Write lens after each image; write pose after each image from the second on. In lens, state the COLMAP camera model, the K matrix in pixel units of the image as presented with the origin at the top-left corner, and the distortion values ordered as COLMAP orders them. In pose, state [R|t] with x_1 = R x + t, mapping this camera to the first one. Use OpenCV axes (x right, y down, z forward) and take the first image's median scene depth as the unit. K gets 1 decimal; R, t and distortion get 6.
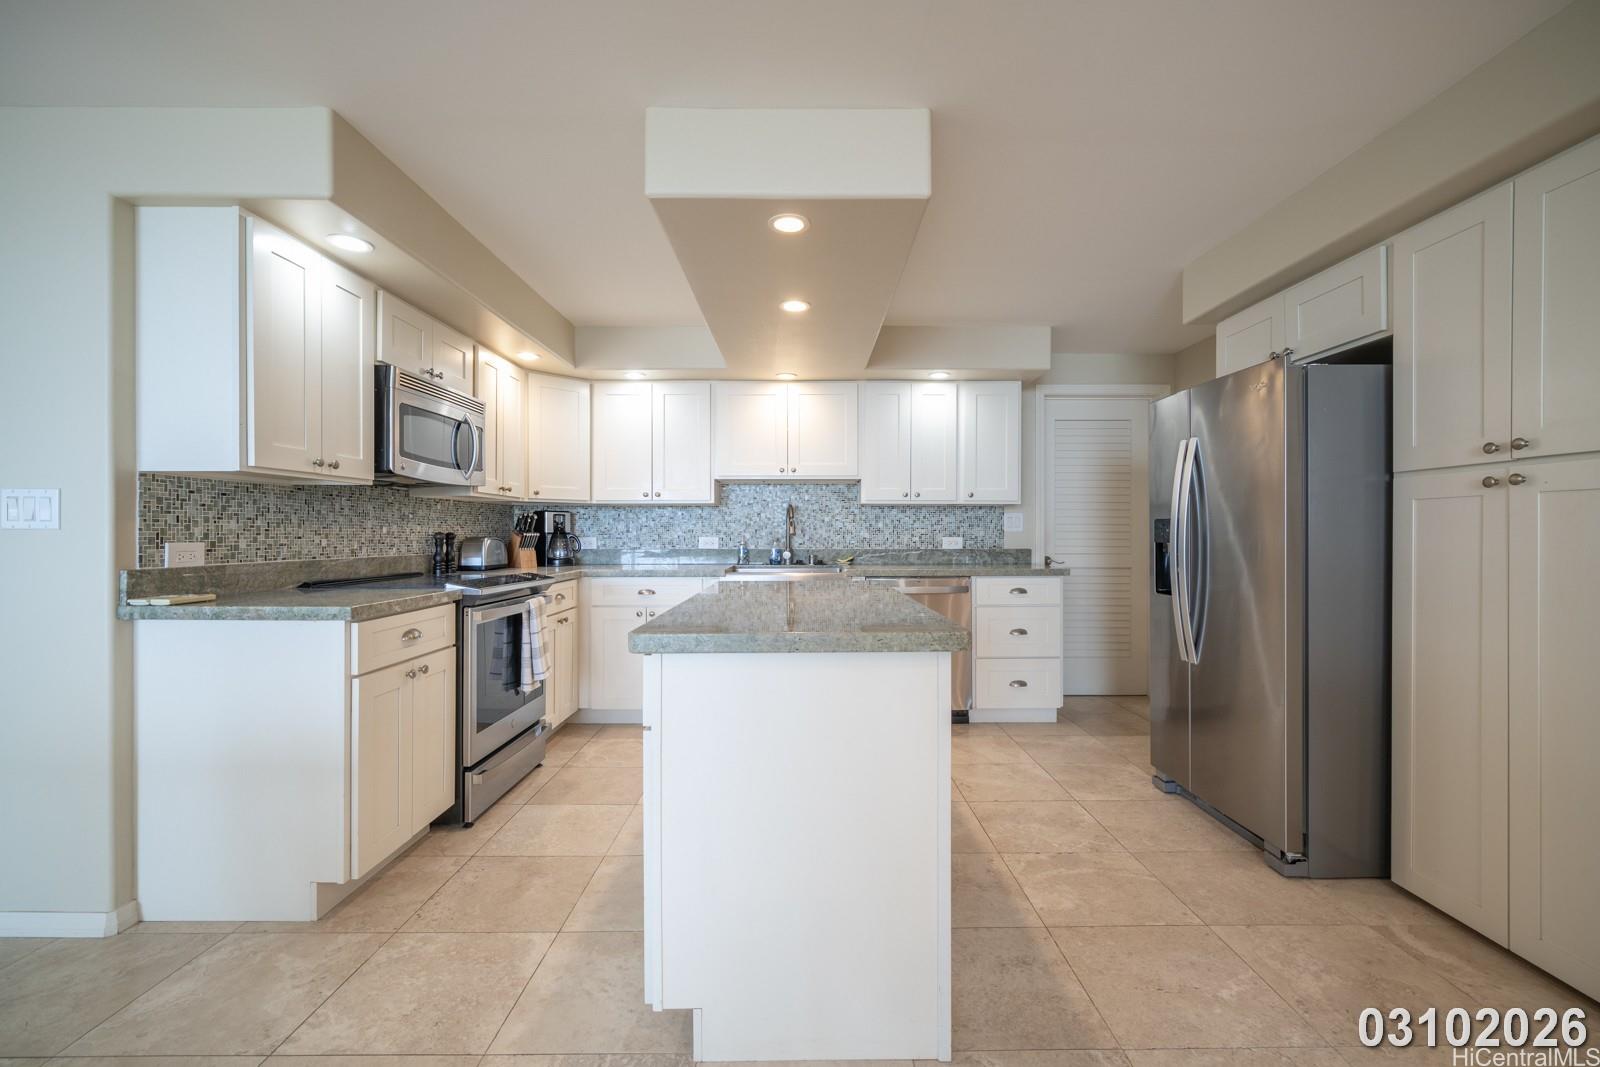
lens RADIAL K [[693.8, 0, 804.0], [0, 693.8, 532.1], [0, 0, 1]] dist [-0.000182, 0.000300]
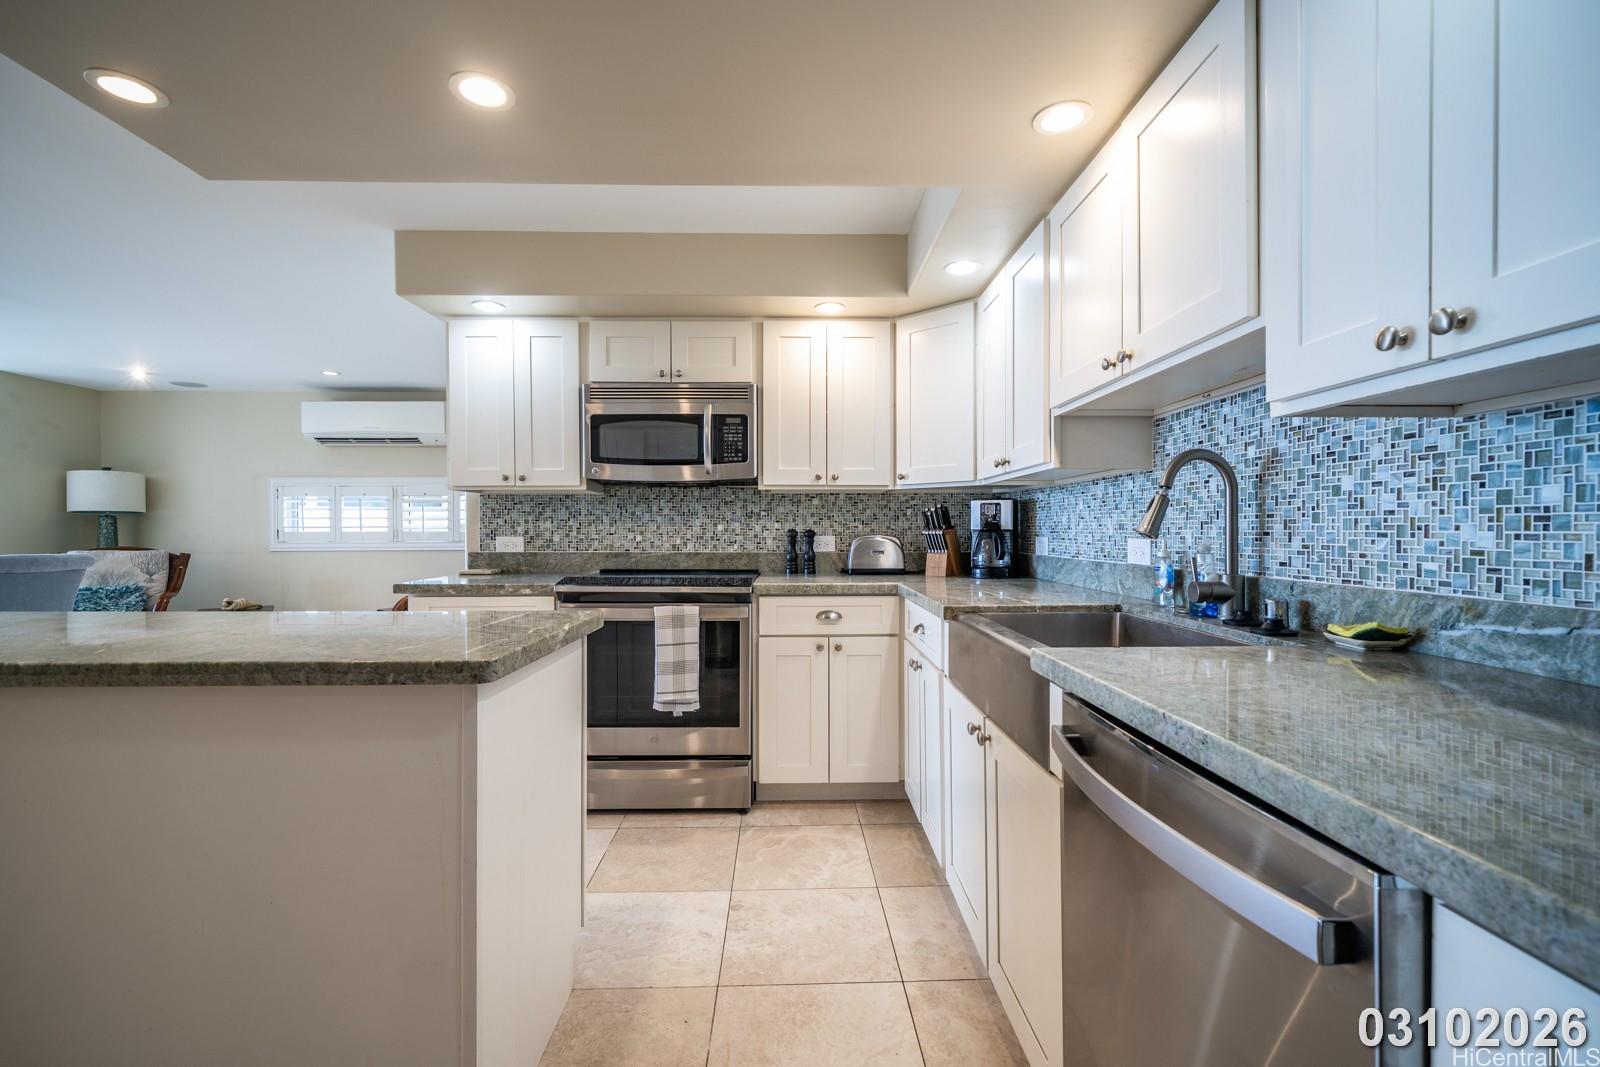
lens RADIAL K [[685.7, 0, 803.3], [0, 685.7, 535.0], [0, 0, 1]] dist [-0.000909, 0.000214]
pose [[0.025873, 0.007755, -0.999635, 0.338215], [0.001833, 0.999968, 0.007805, 0.000337], [0.999664, -0.002035, 0.025858, 0.823242]]
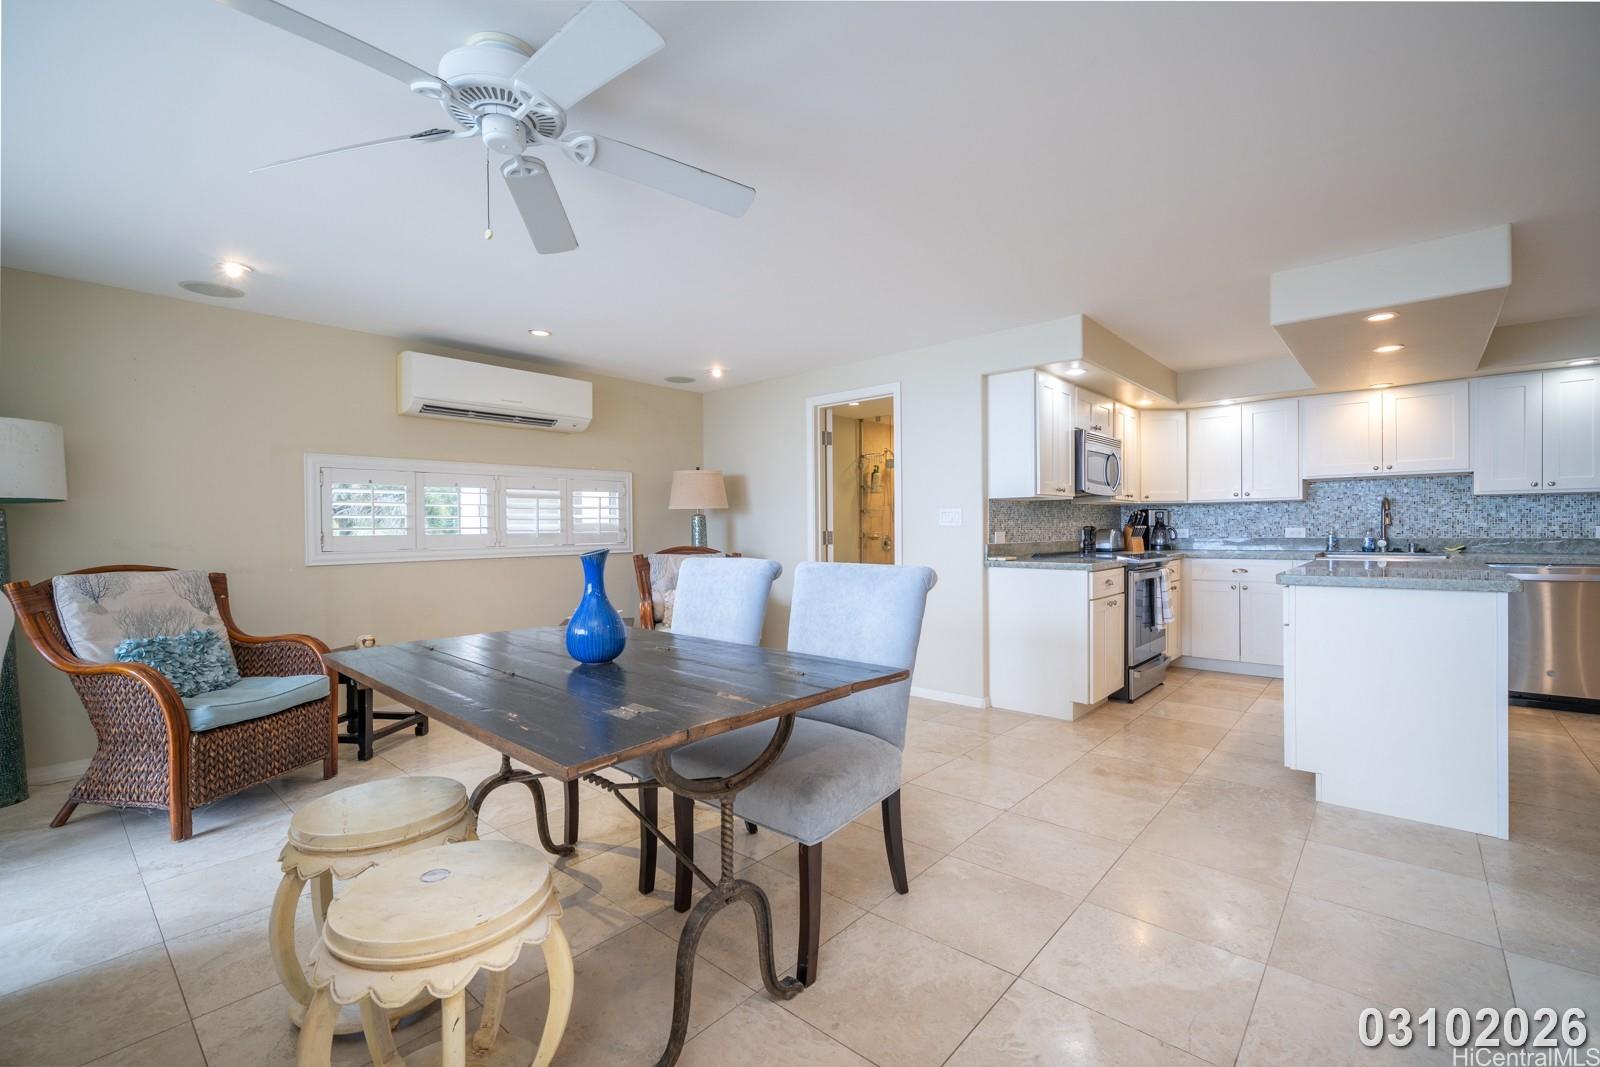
lens RADIAL K [[685.7, 0, 803.3], [0, 685.7, 535.0], [0, 0, 1]] dist [-0.000909, 0.000214]
pose [[0.746111, -0.001563, -0.665819, 0.015292], [0.010561, 0.999899, 0.009487, -0.000751], [0.665737, -0.014110, 0.746053, -0.458270]]
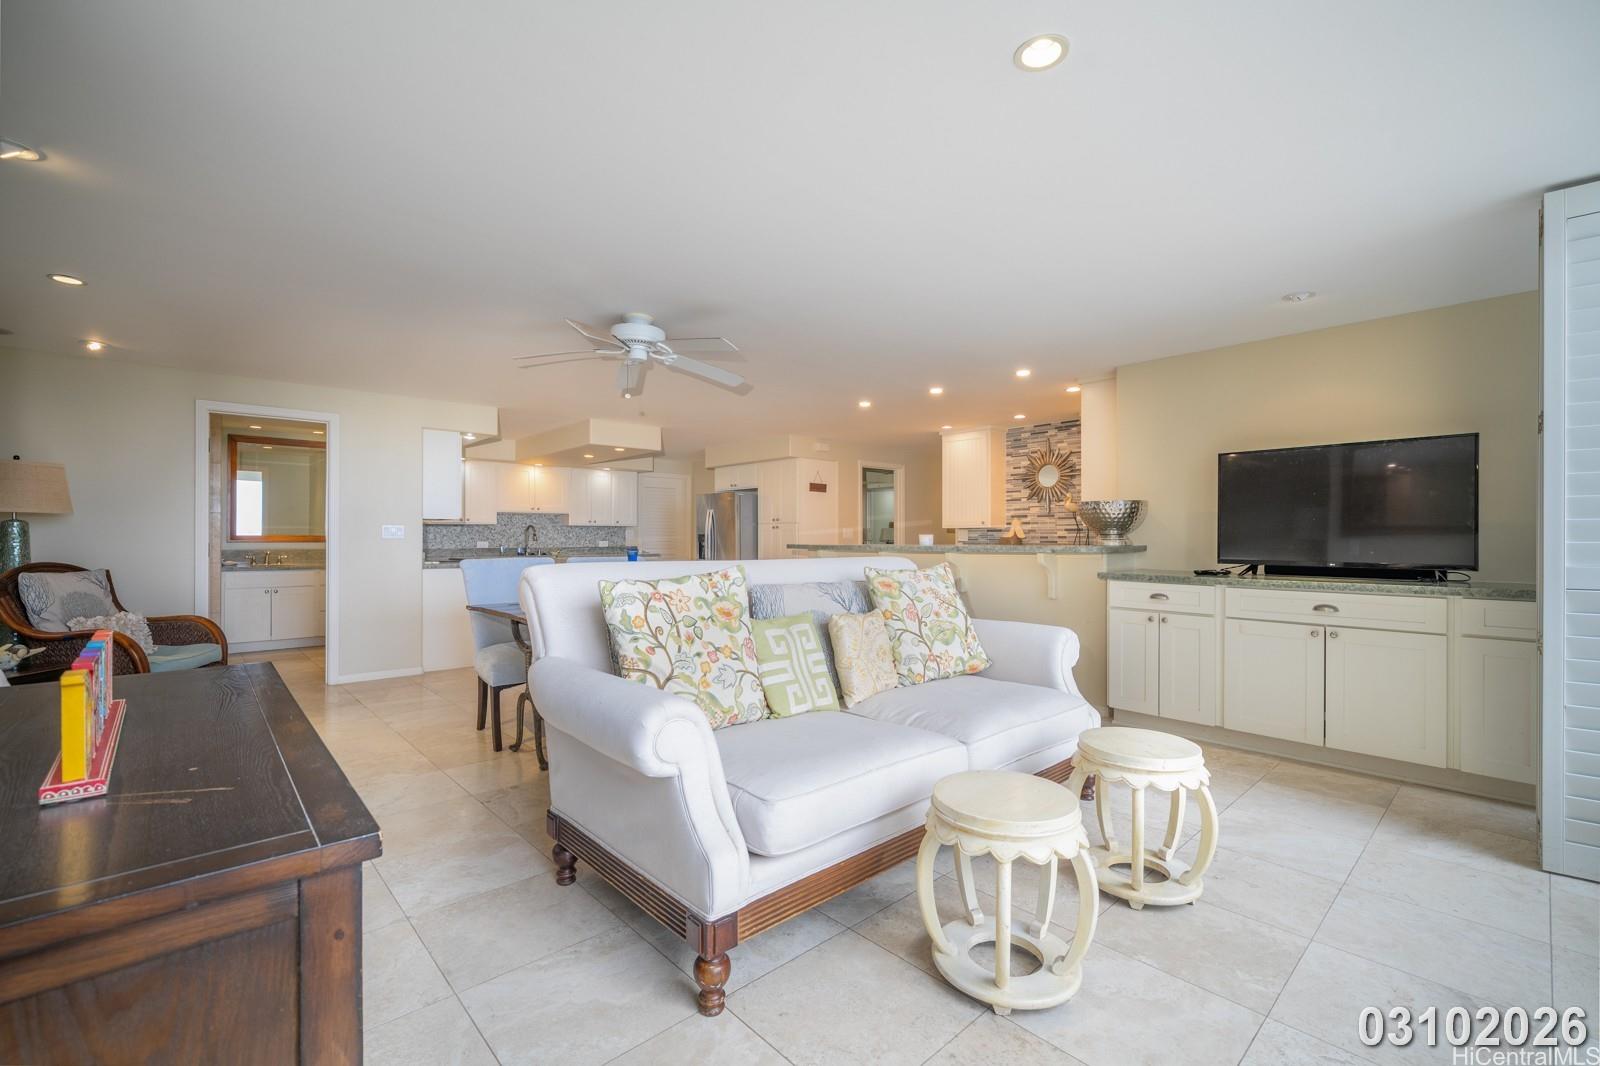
lens RADIAL K [[685.7, 0, 803.3], [0, 685.7, 534.5], [0, 0, 1]] dist [-0.000909, 0.000214]
pose [[0.738821, 0.002131, 0.673898, -0.807837], [0.001949, 0.999984, -0.005298, -0.001371], [-0.673899, 0.005227, 0.738805, -1.041136]]
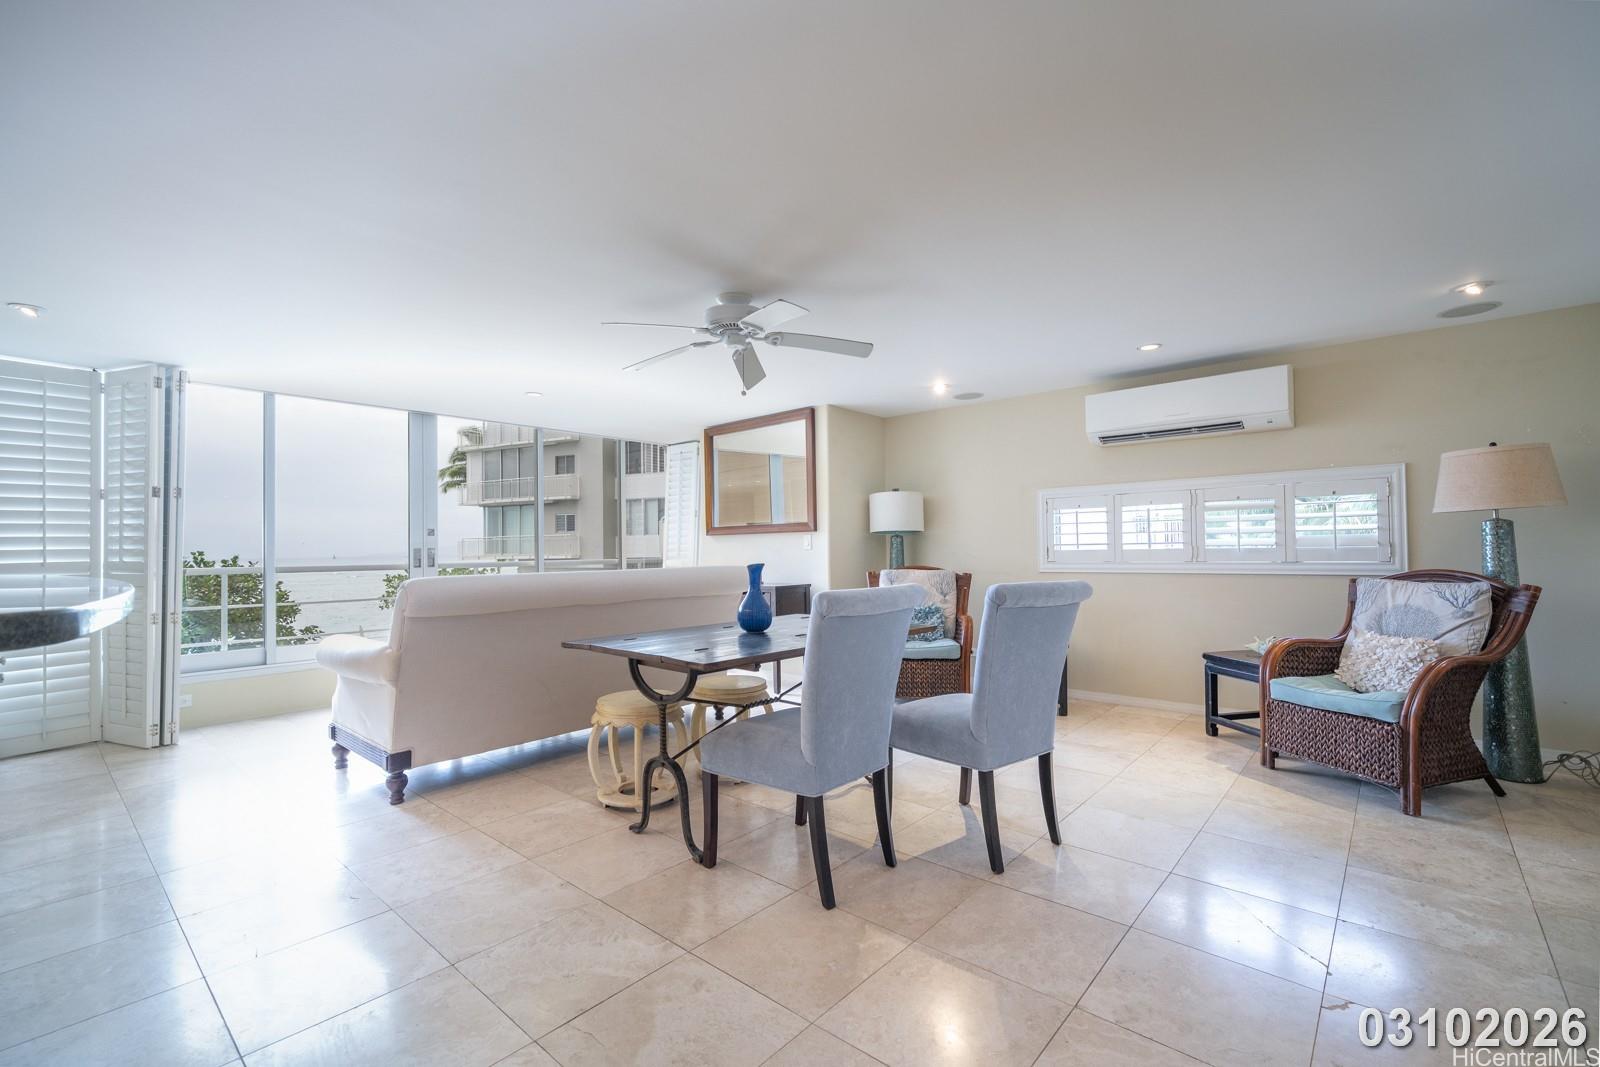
lens RADIAL K [[693.8, 0, 804.0], [0, 693.8, 532.1], [0, 0, 1]] dist [-0.000182, 0.000300]
pose [[-0.659834, -0.013935, -0.751282, 0.138649], [0.009250, 0.999602, -0.026665, -0.000224], [0.751354, -0.024544, -0.659442, 0.286079]]
